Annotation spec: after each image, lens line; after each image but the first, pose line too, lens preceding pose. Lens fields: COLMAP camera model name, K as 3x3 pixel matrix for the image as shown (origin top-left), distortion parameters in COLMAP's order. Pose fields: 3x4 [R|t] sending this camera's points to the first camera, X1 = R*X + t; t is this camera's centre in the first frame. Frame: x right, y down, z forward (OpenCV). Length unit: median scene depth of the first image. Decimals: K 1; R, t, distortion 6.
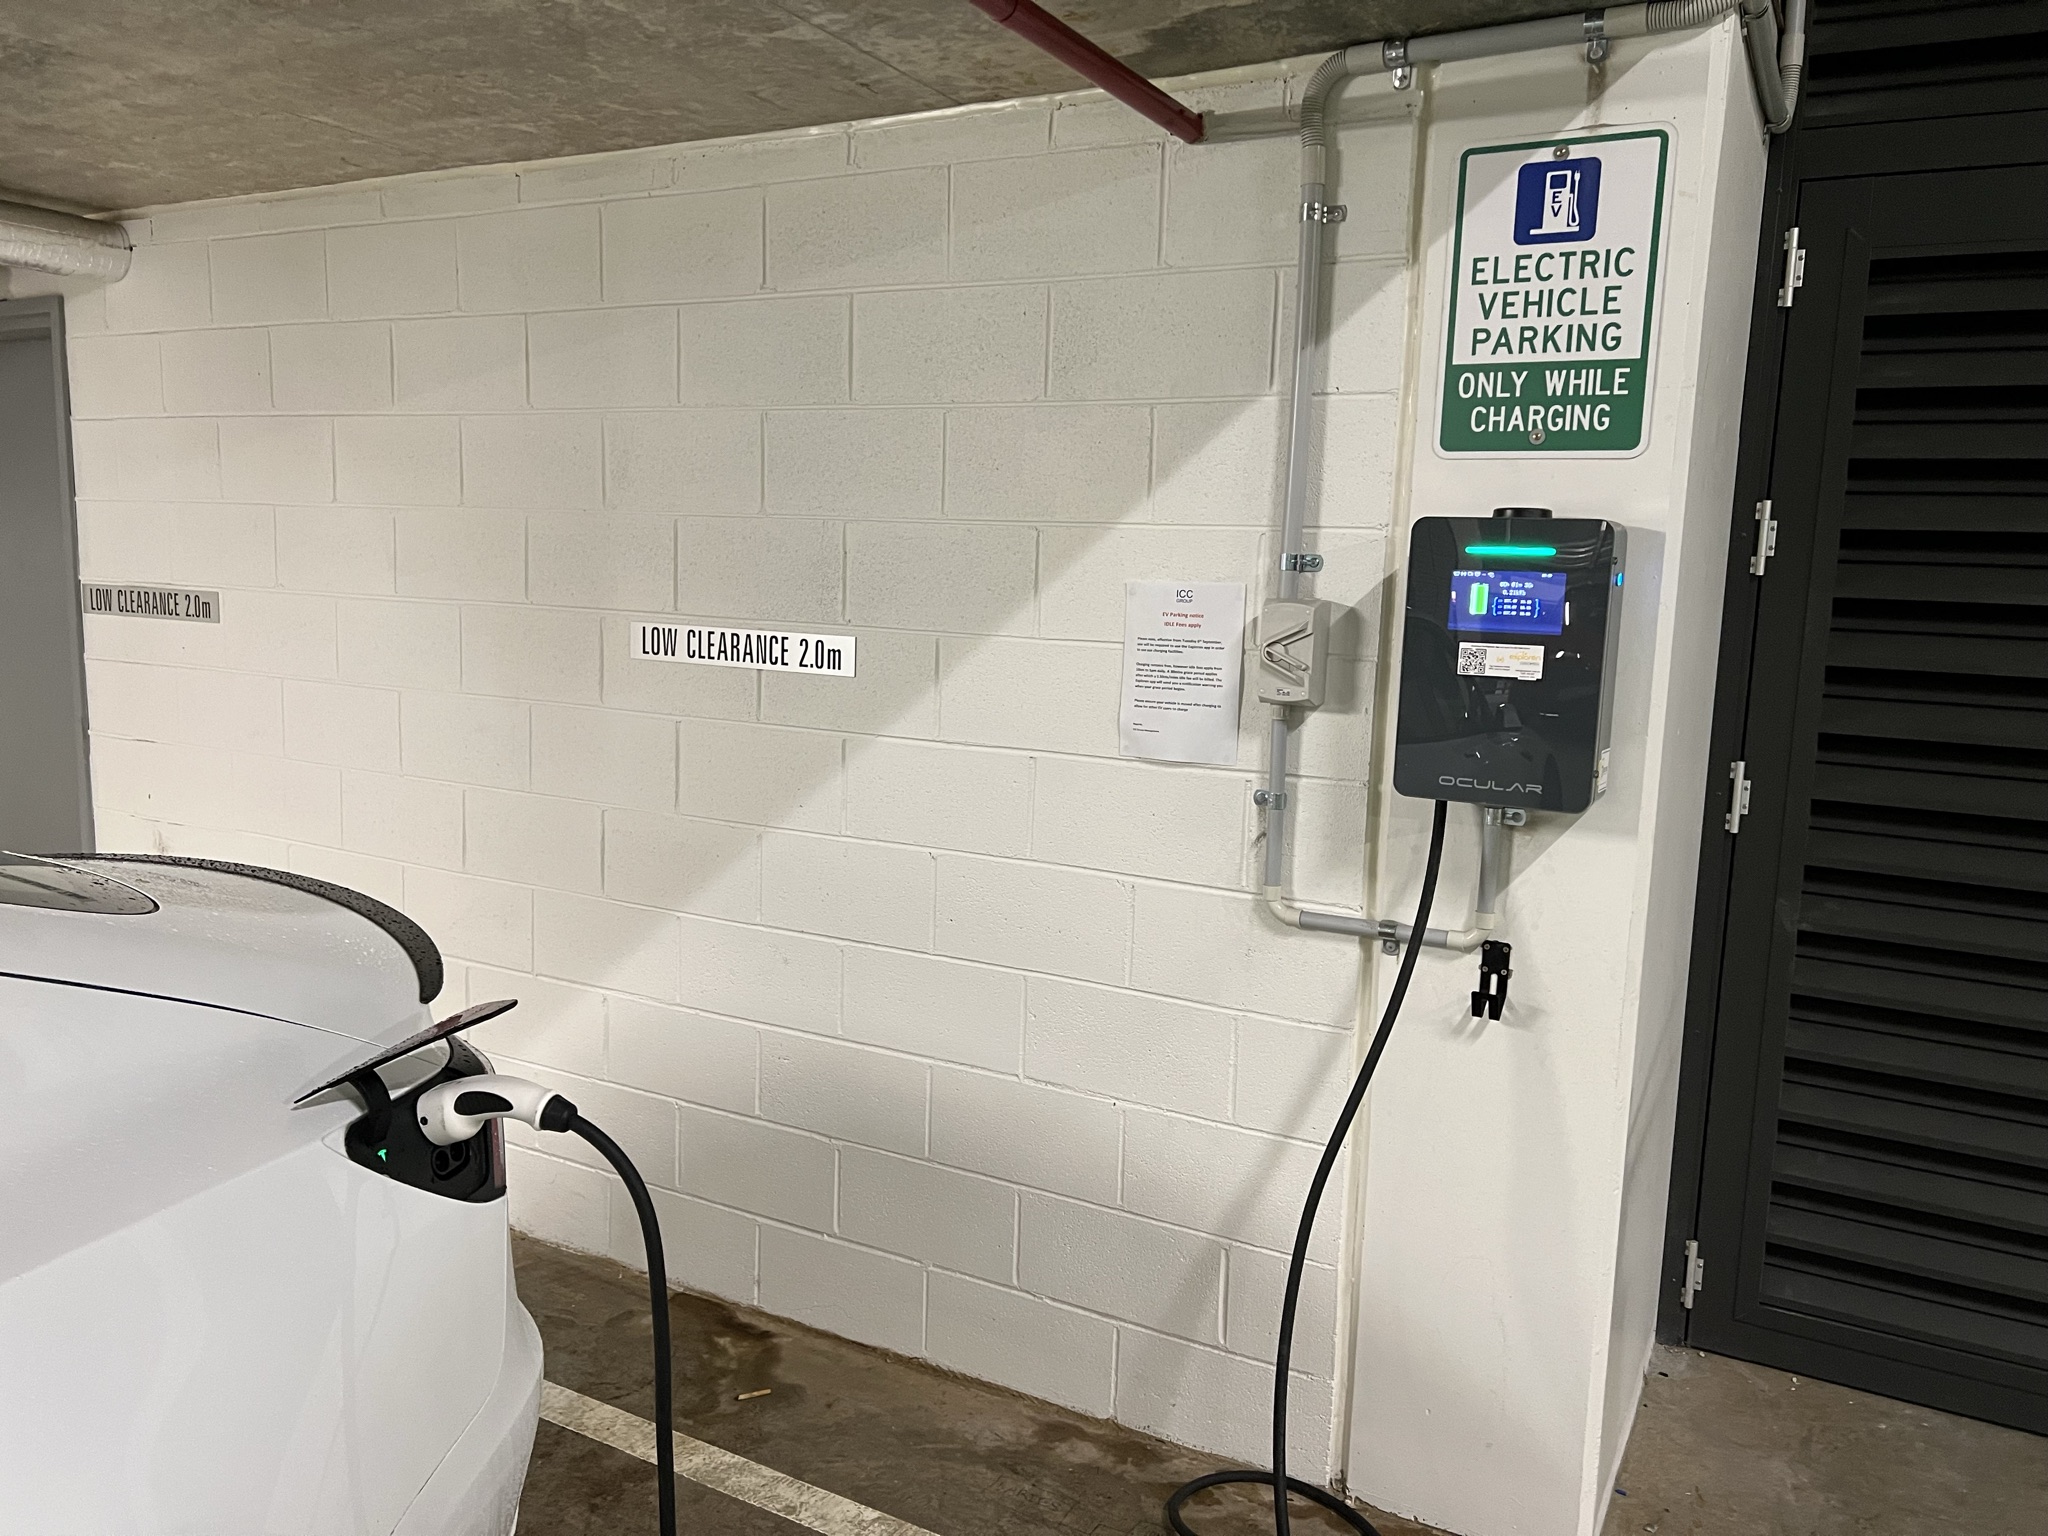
lens RADIAL K [[1542.8, 0, 1011.9], [0, 1542.8, 773.9], [0, 0, 1]] dist [0.035480, -0.043181]
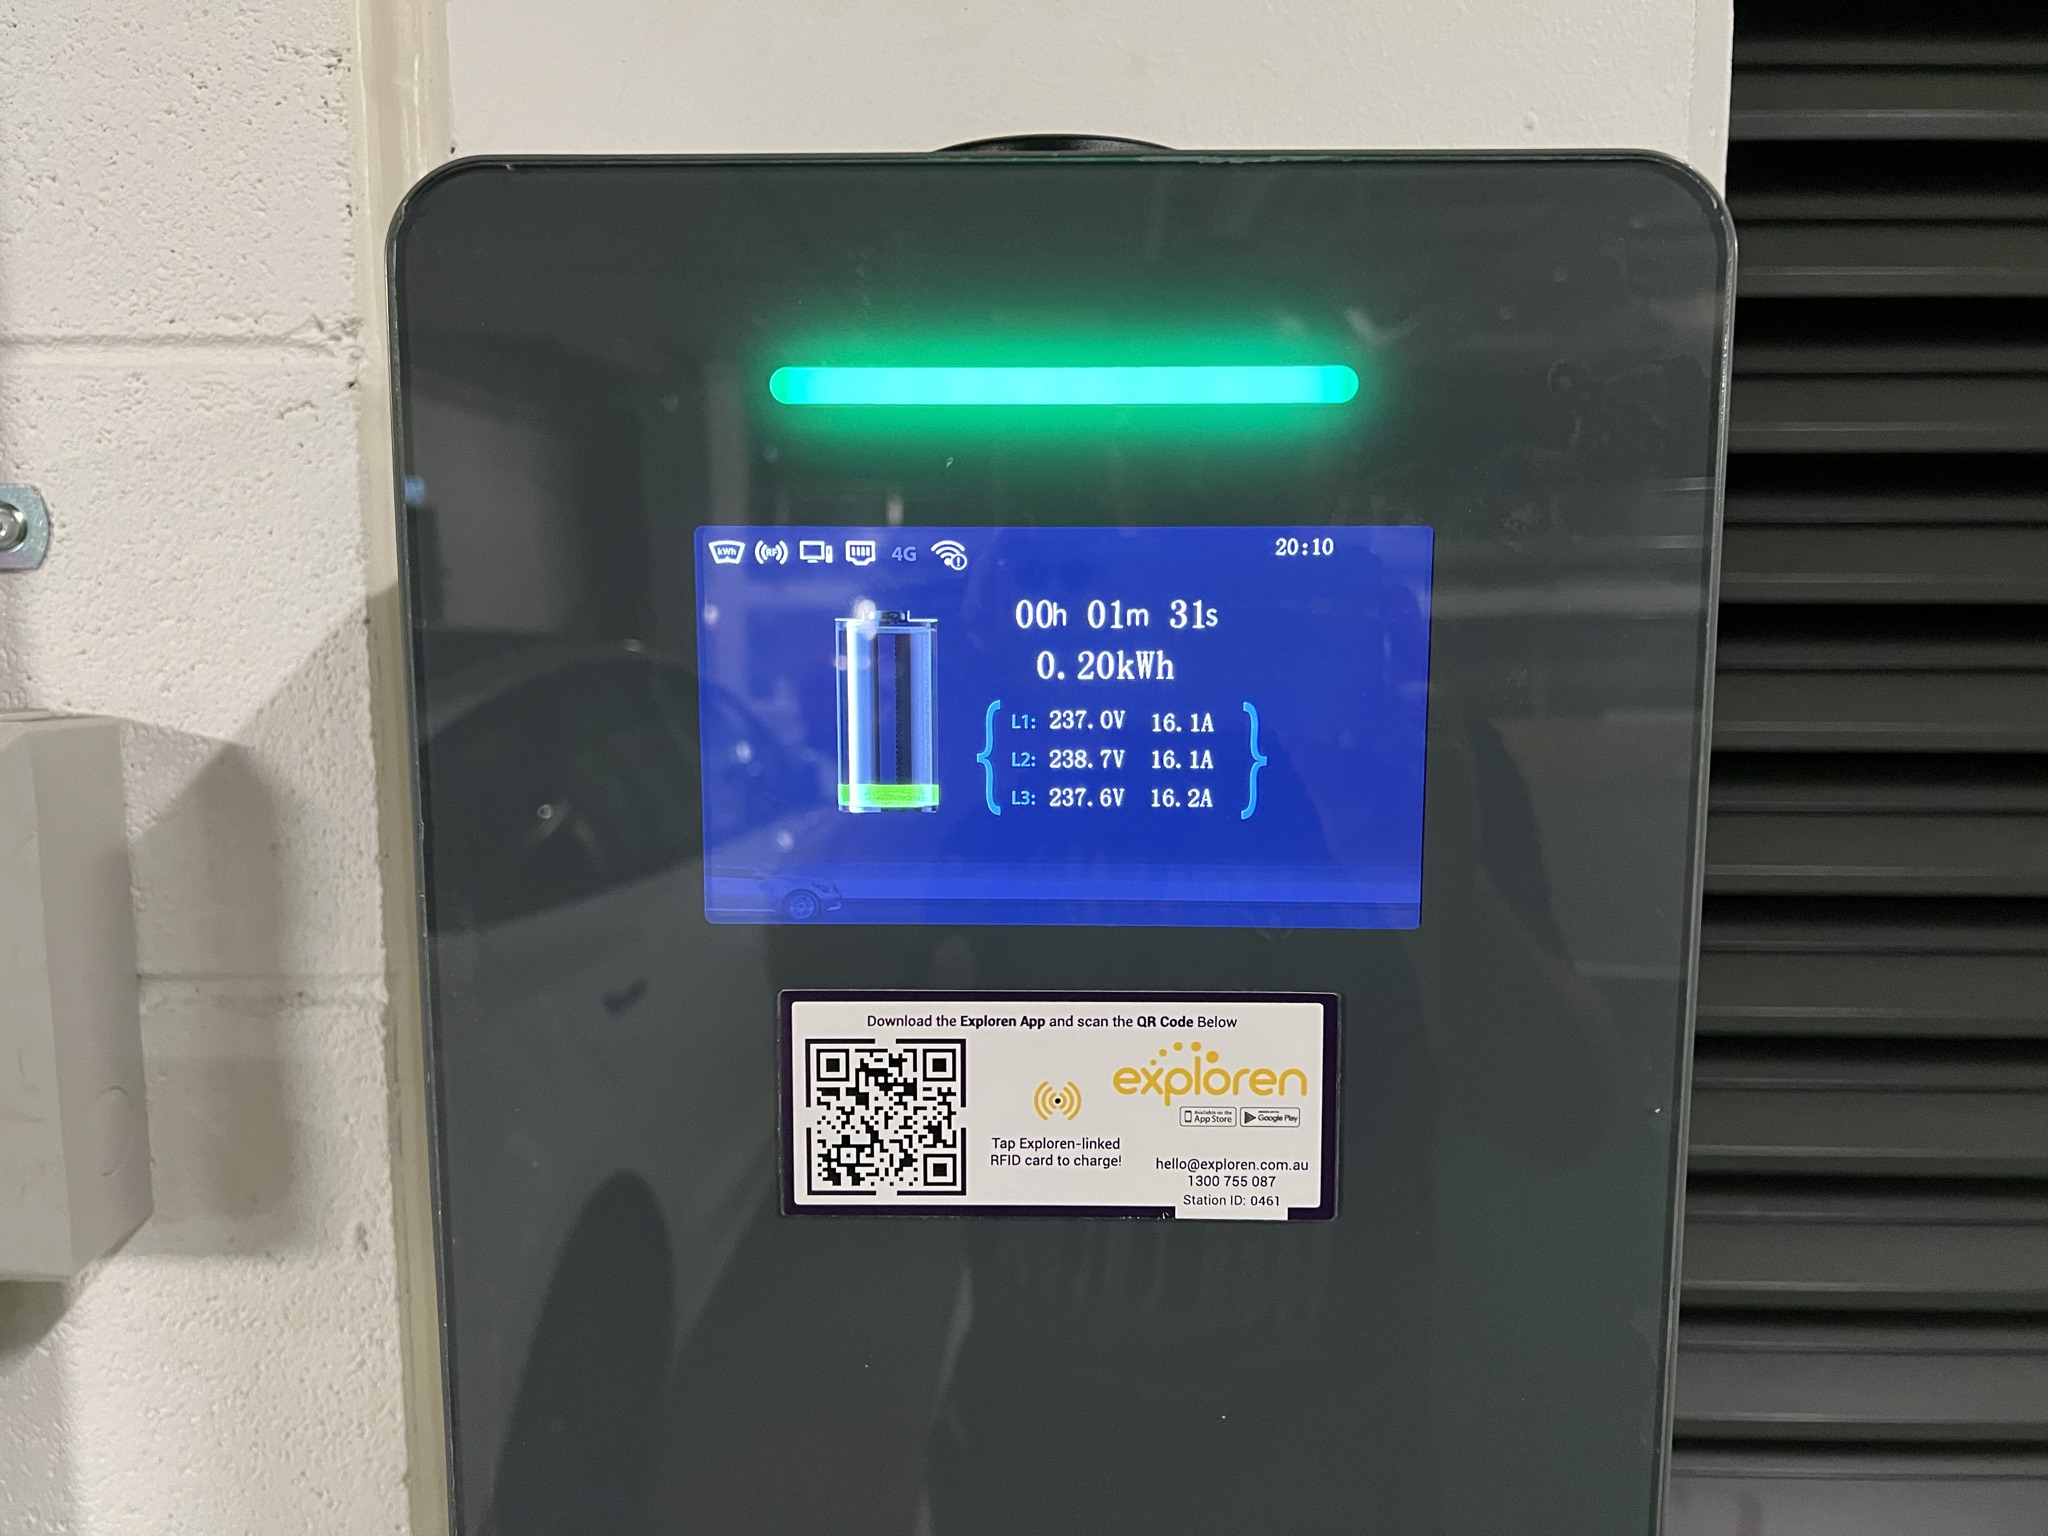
lens RADIAL K [[1542.8, 0, 1025.7], [0, 1542.8, 771.8], [0, 0, 1]] dist [0.035480, -0.043181]
pose [[0.895081, -0.080221, 0.438628, 0.246858], [0.083525, 0.996436, 0.011794, -0.108261], [-0.438011, 0.026080, 0.898591, 0.858979]]
